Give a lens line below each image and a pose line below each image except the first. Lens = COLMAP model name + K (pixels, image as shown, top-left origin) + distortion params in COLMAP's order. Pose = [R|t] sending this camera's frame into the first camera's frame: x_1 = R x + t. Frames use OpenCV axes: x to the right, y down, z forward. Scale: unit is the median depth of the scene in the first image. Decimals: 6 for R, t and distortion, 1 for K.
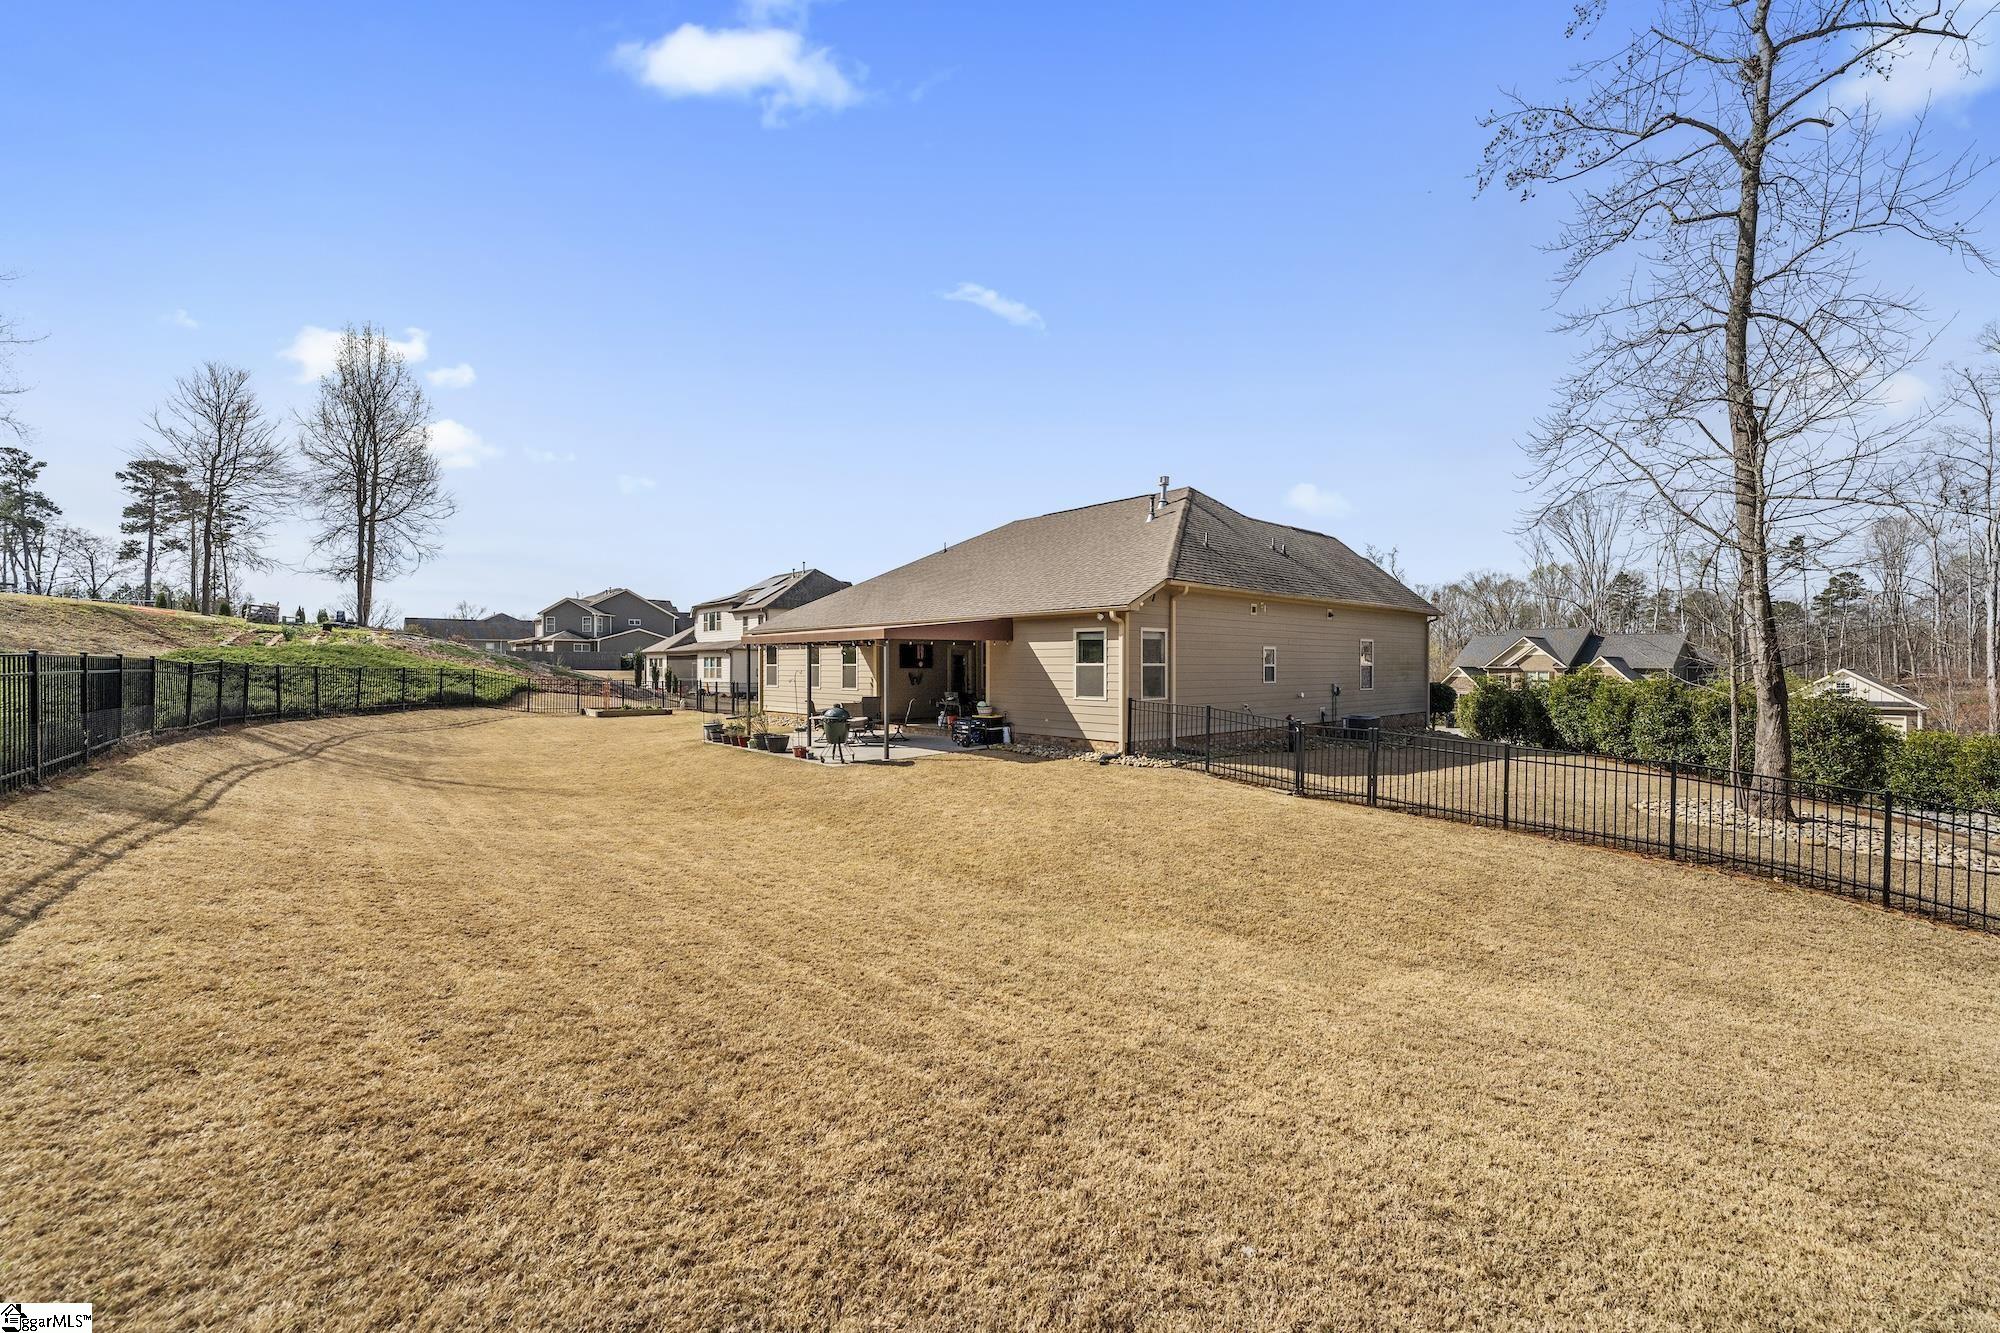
lens RADIAL K [[808.9, 0, 1000.0], [0, 808.9, 666.5], [0, 0, 1]] dist [0.001361, 0.000114]
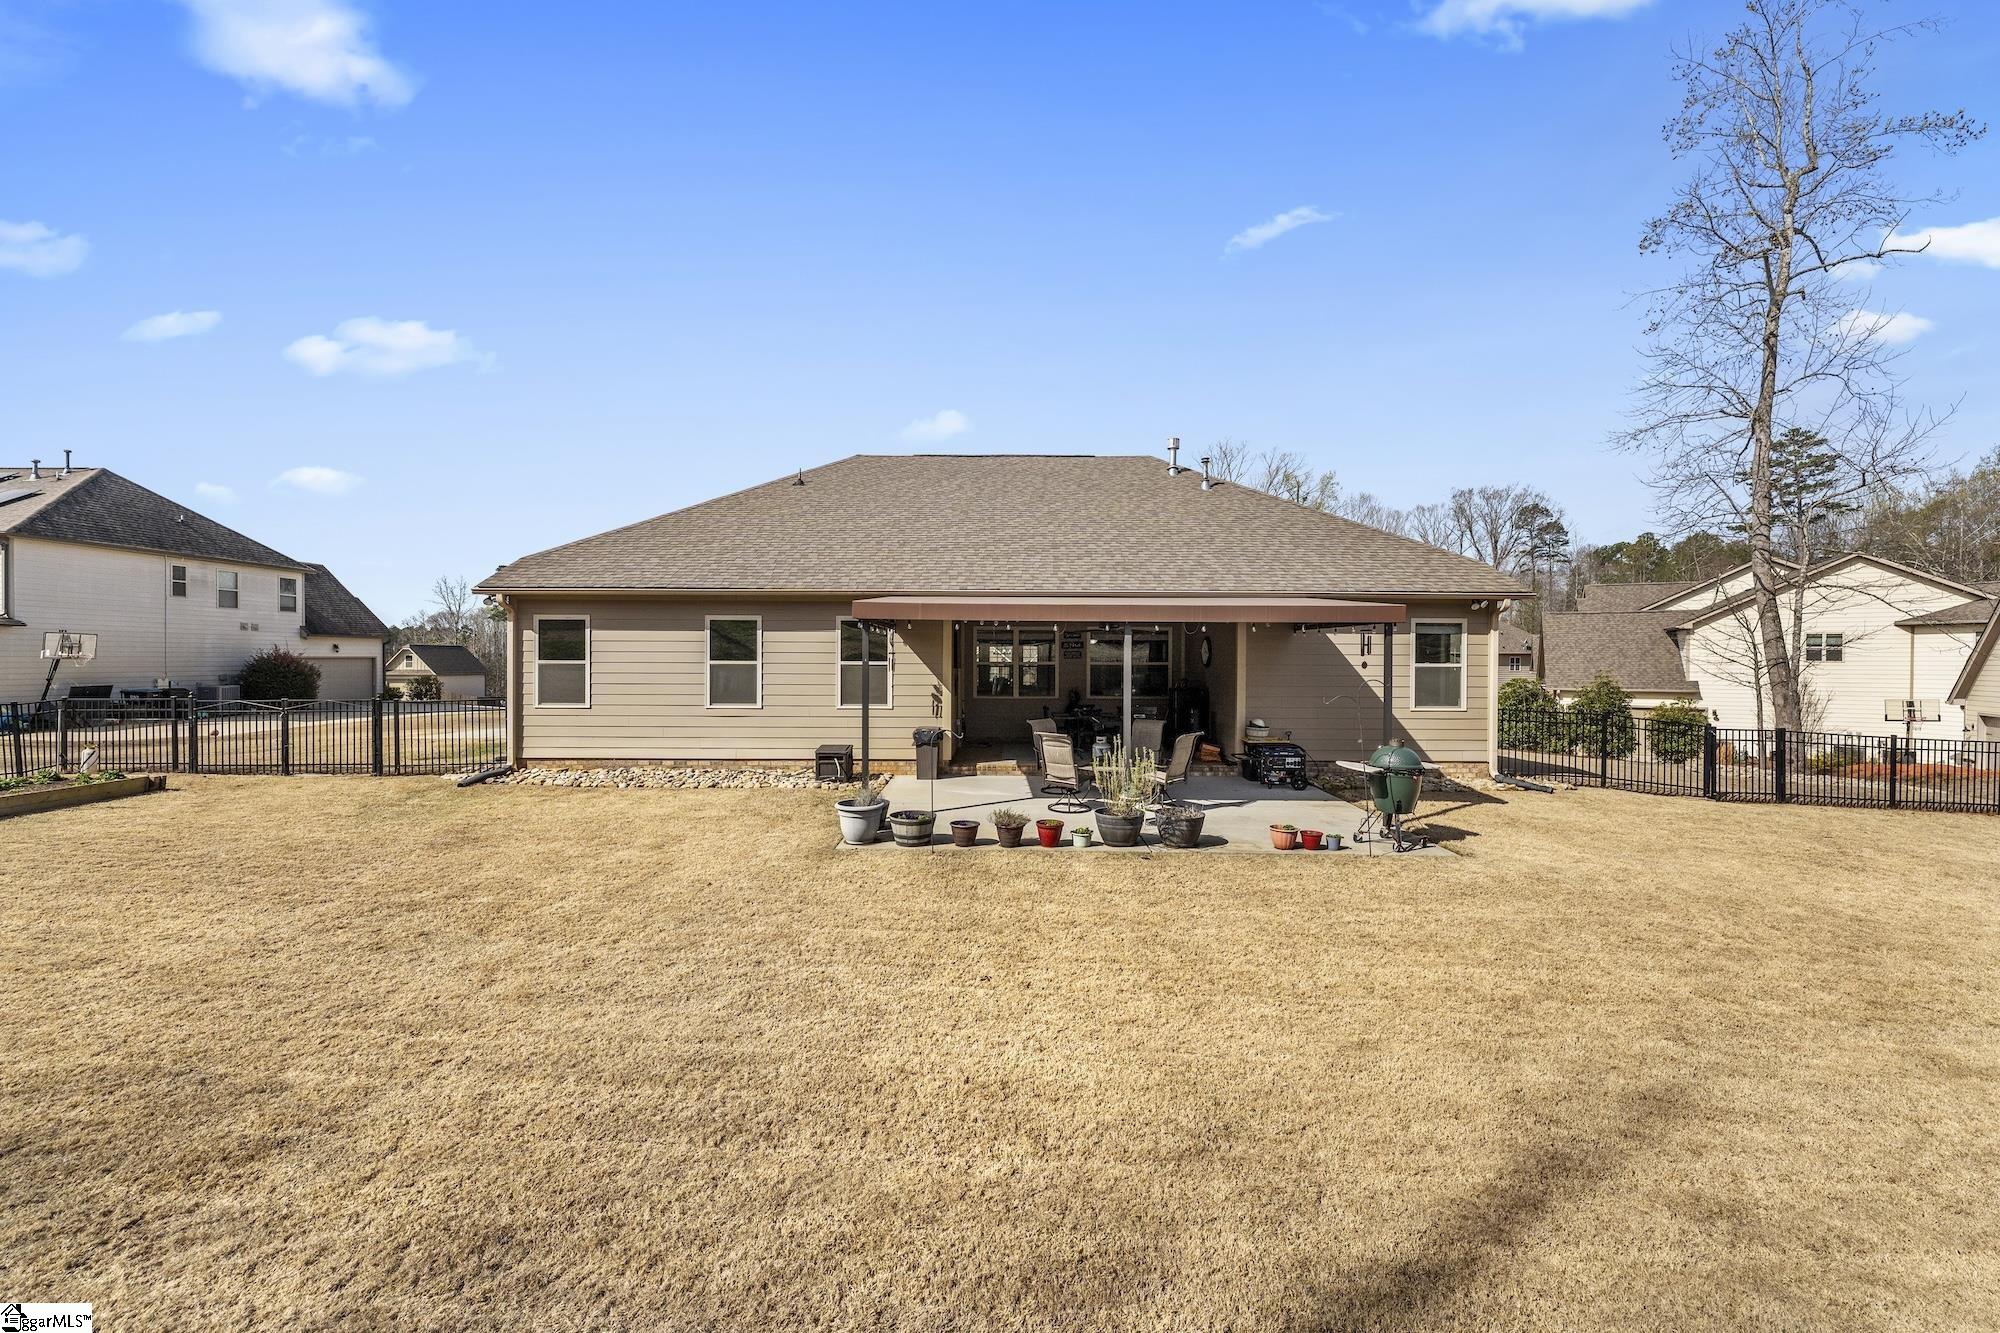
lens RADIAL K [[808.9, 0, 1000.0], [0, 808.9, 666.5], [0, 0, 1]] dist [0.001361, 0.000114]
pose [[0.651930, 0.001185, 0.758278, -0.553971], [-0.003495, 0.999993, 0.001441, -0.000981], [-0.758271, -0.003589, 0.651930, 0.577145]]
